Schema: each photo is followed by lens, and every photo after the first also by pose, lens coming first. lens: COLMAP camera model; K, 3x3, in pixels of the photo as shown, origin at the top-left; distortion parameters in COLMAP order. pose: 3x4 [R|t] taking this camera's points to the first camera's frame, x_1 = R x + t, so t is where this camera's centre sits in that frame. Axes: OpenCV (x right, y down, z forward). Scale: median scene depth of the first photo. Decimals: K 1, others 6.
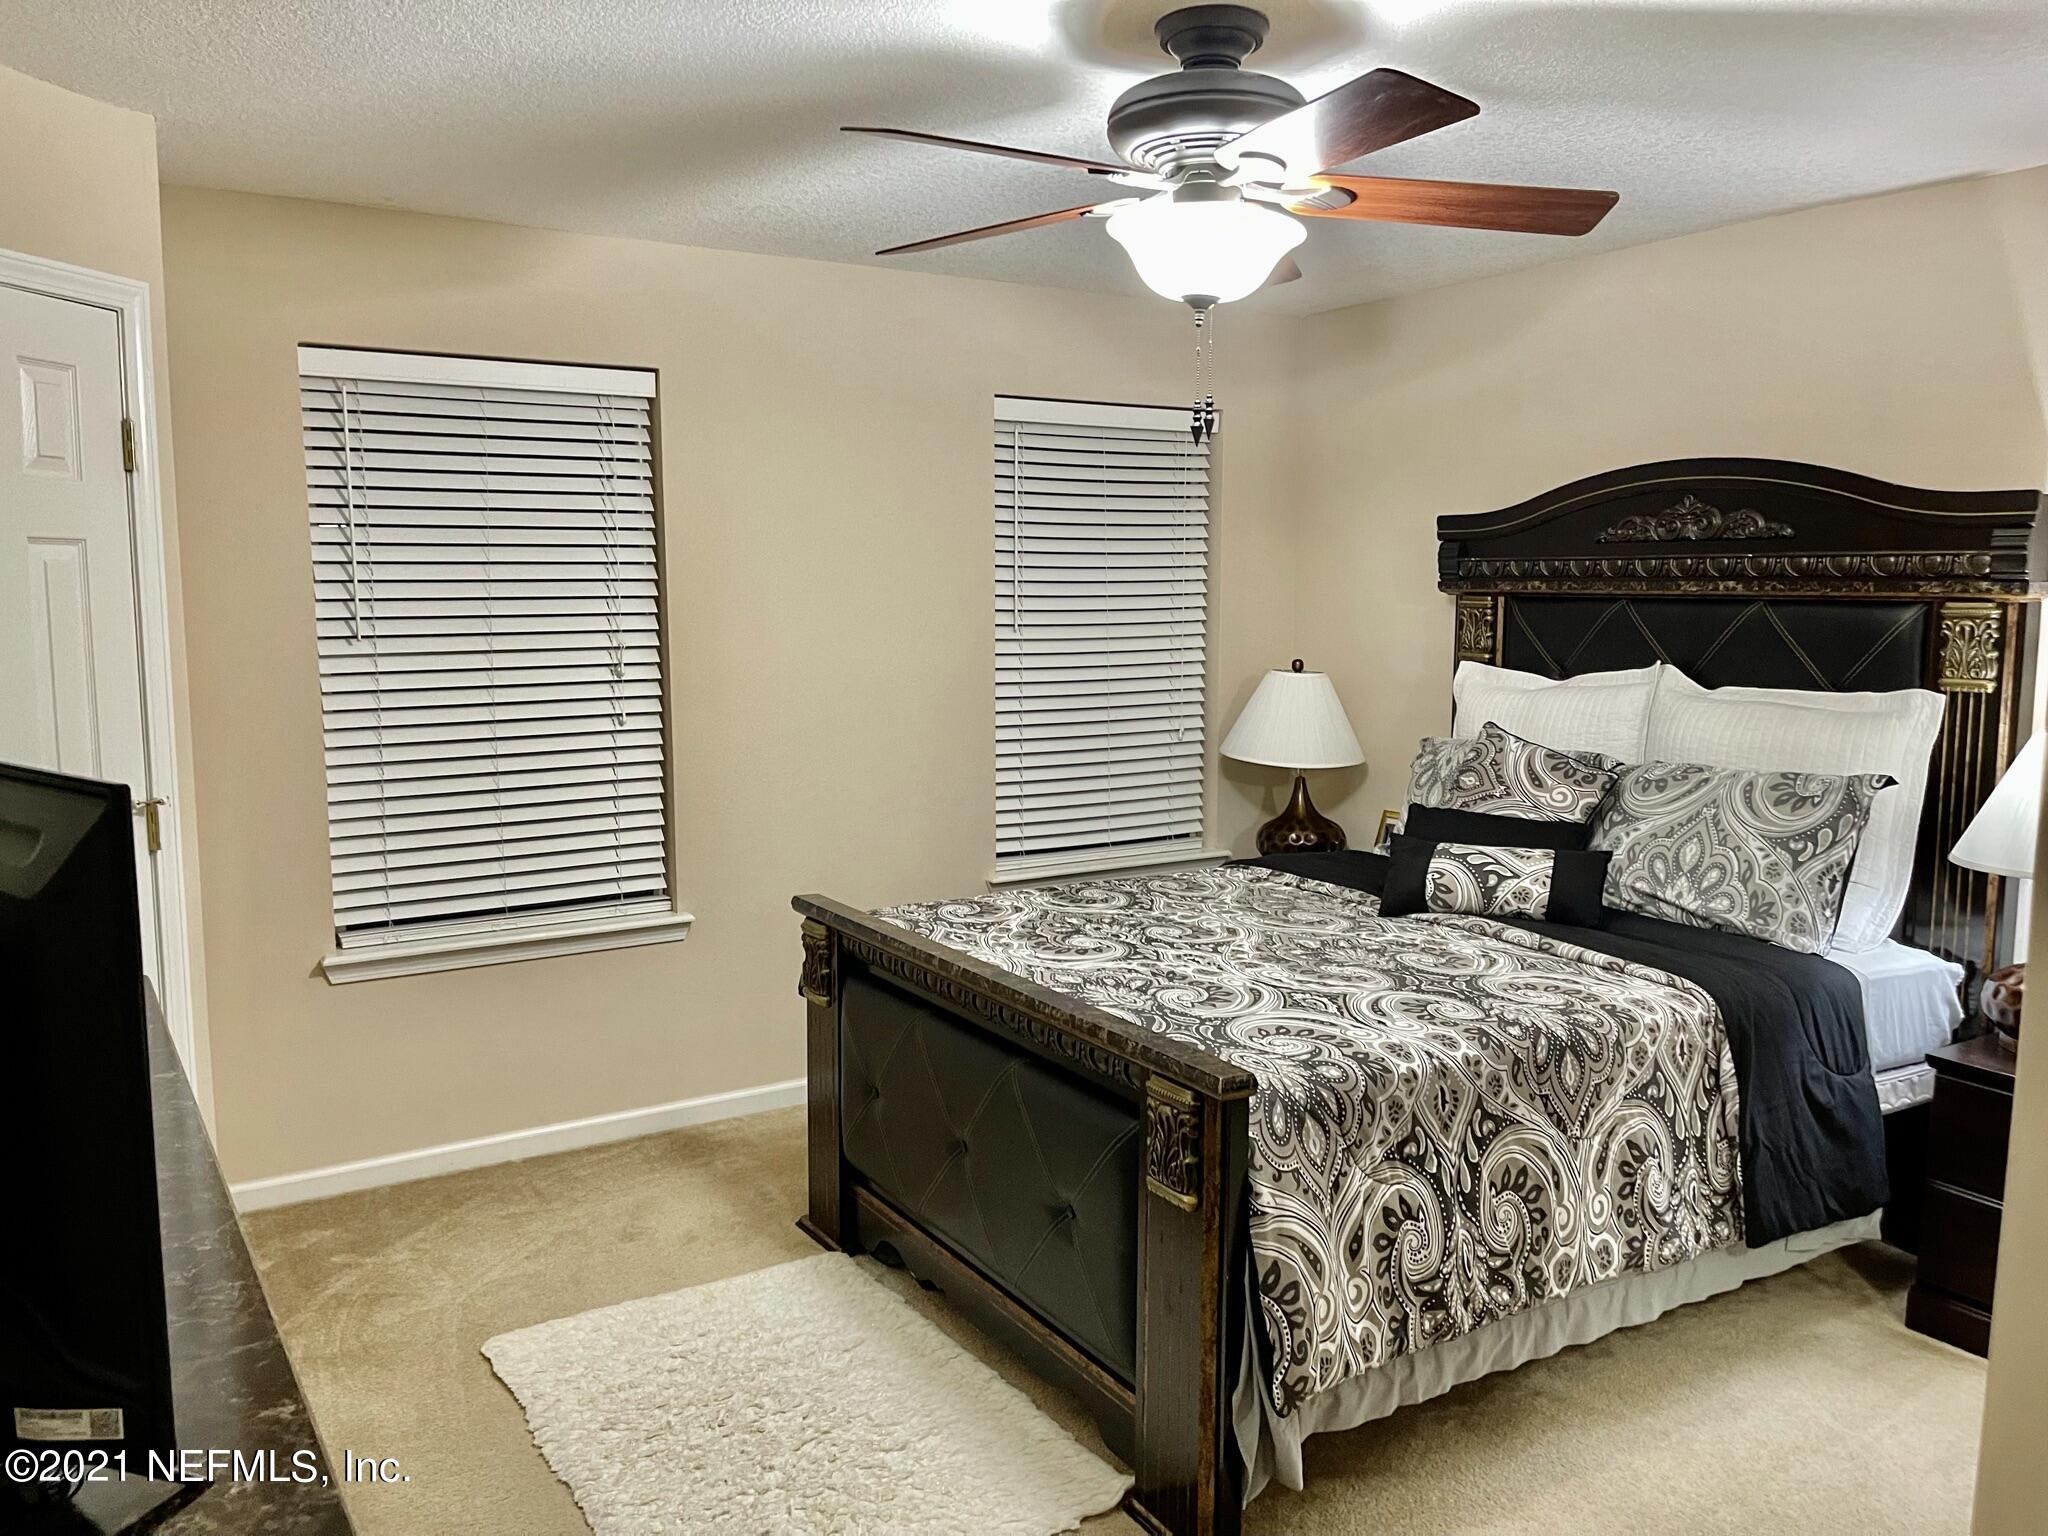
lens RADIAL K [[1544.5, 0, 1016.5], [0, 1544.5, 783.0], [0, 0, 1]] dist [0.049503, -0.060568]
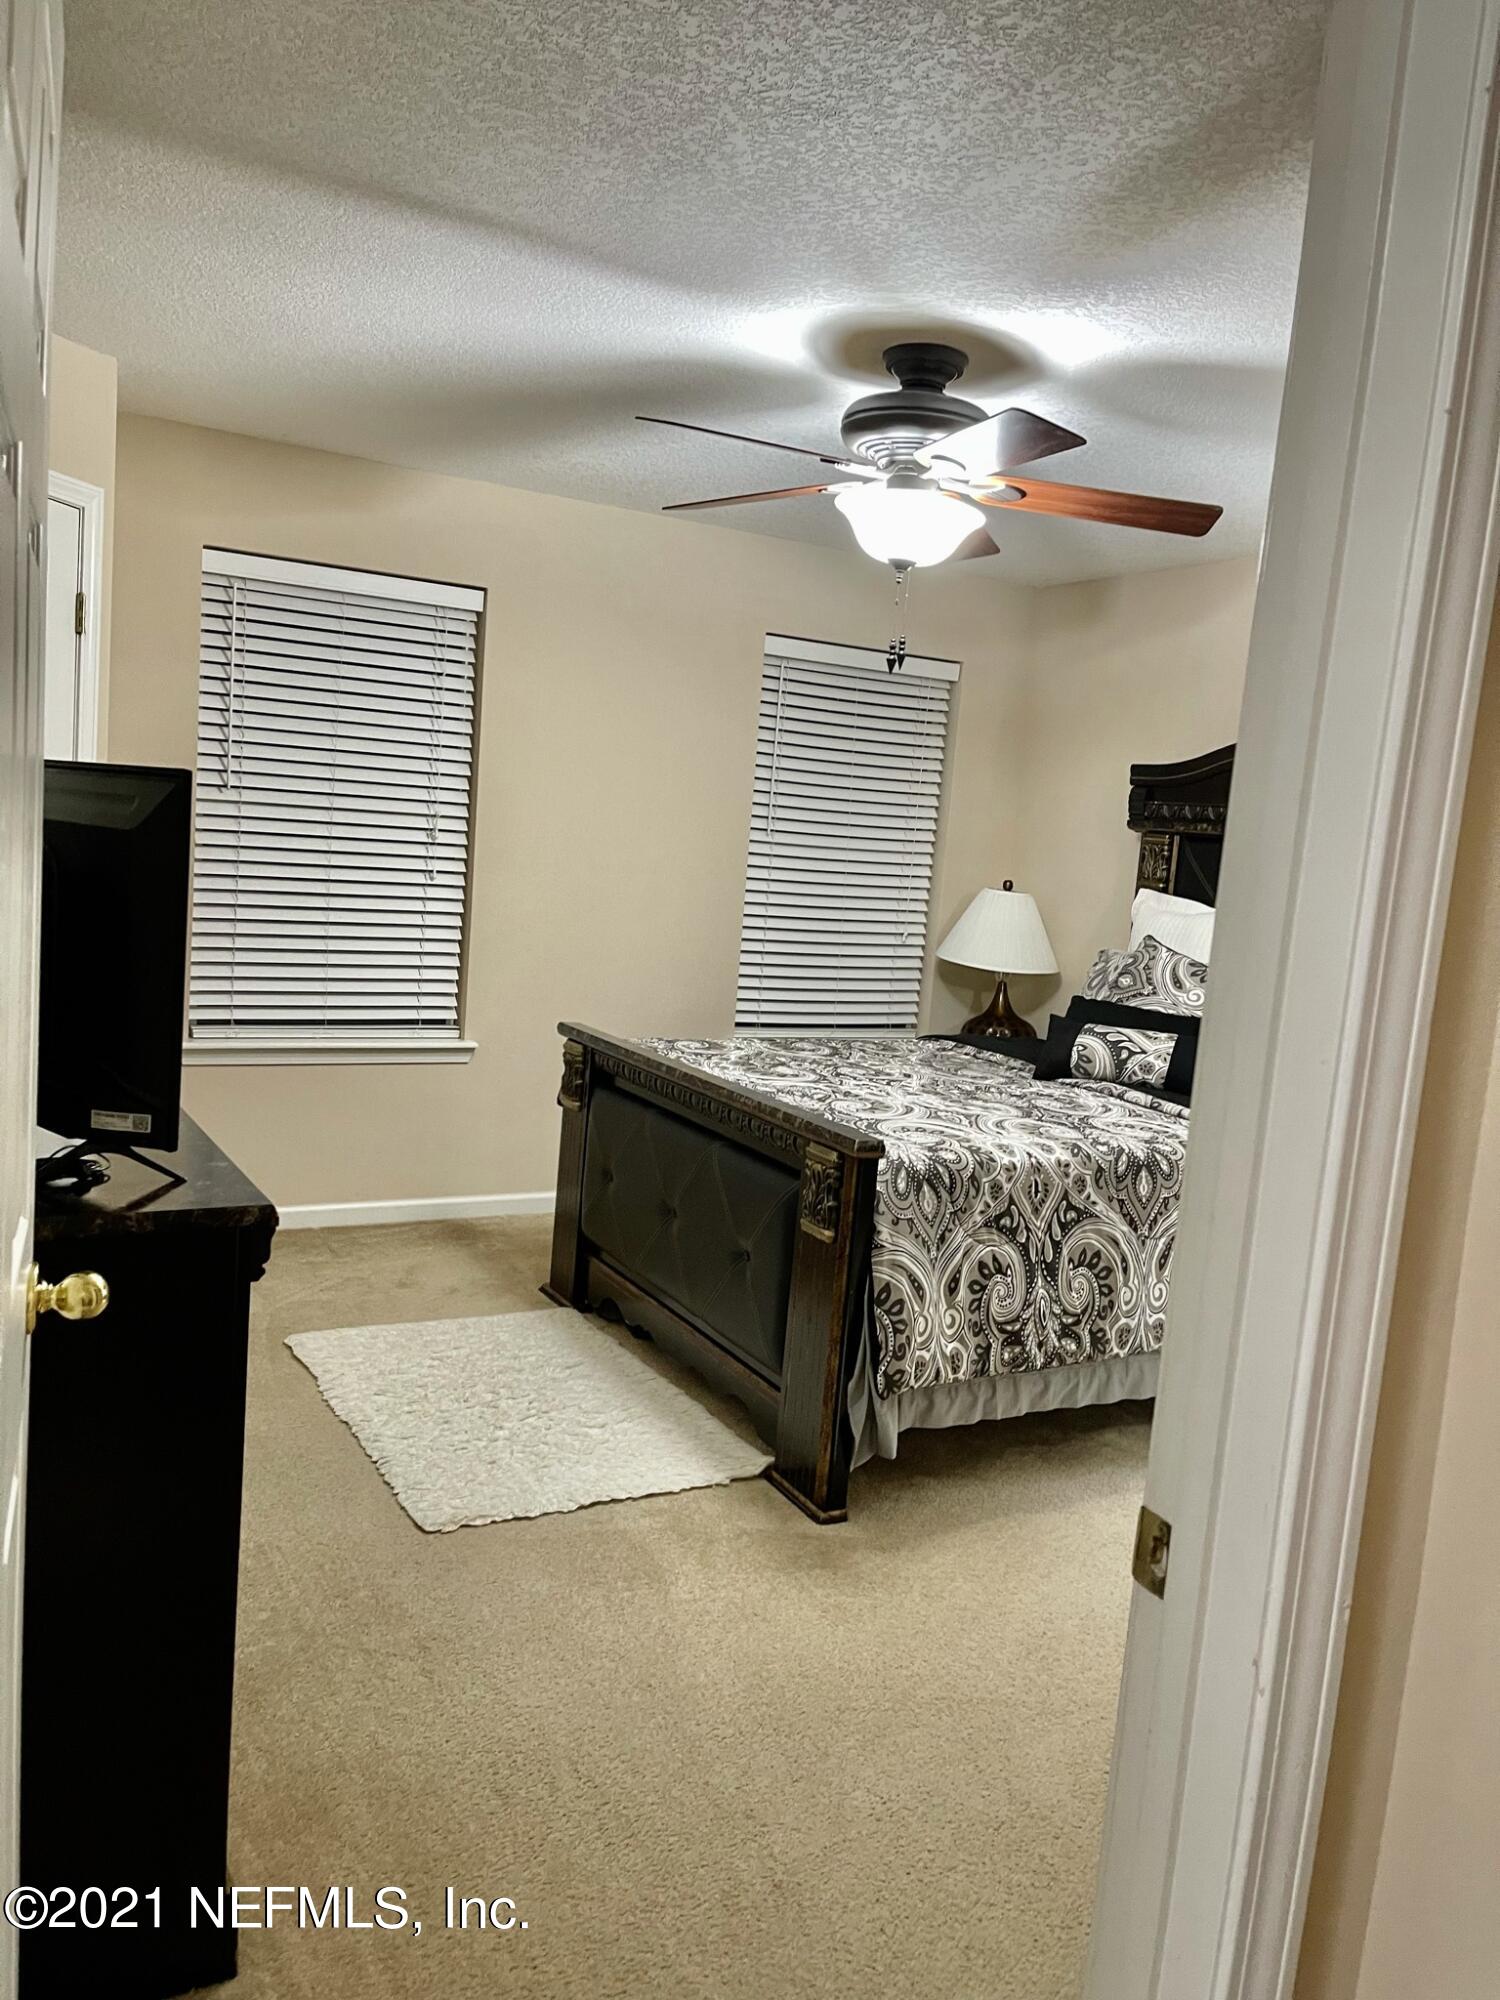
lens RADIAL K [[1508.3, 0, 749.4], [0, 1508.3, 1017.7], [0, 0, 1]] dist [0.049503, -0.060568]
pose [[0.995813, 0.085512, -0.032304, 0.048503], [-0.085692, 0.996313, -0.004222, 0.065974], [0.031824, 0.006973, 0.999469, -0.211269]]
